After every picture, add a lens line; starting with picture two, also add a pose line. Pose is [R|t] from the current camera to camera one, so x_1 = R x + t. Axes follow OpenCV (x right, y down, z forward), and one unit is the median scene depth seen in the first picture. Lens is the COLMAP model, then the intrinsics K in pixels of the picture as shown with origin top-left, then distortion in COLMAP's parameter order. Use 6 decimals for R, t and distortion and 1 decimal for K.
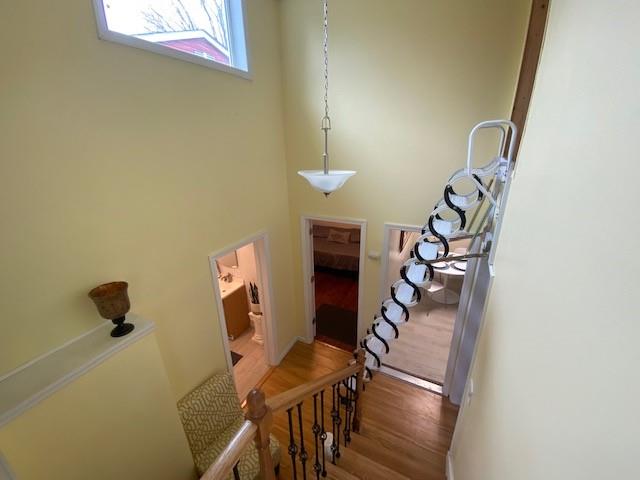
lens RADIAL K [[263.8, 0, 319.2], [0, 263.8, 240.5], [0, 0, 1]] dist [-0.000088, -0.001084]
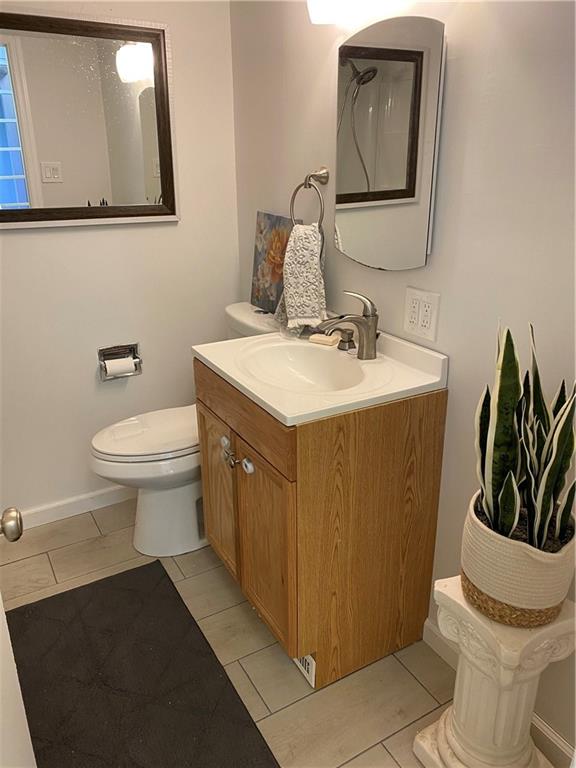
lens RADIAL K [[588.6, 0, 287.6], [0, 588.6, 383.9], [0, 0, 1]] dist [0.026626, -0.005490]
pose [[0.840865, 0.211740, -0.498109, -0.130917], [-0.204182, 0.976400, 0.070374, 0.110066], [0.501254, 0.042530, 0.864254, 0.451243]]
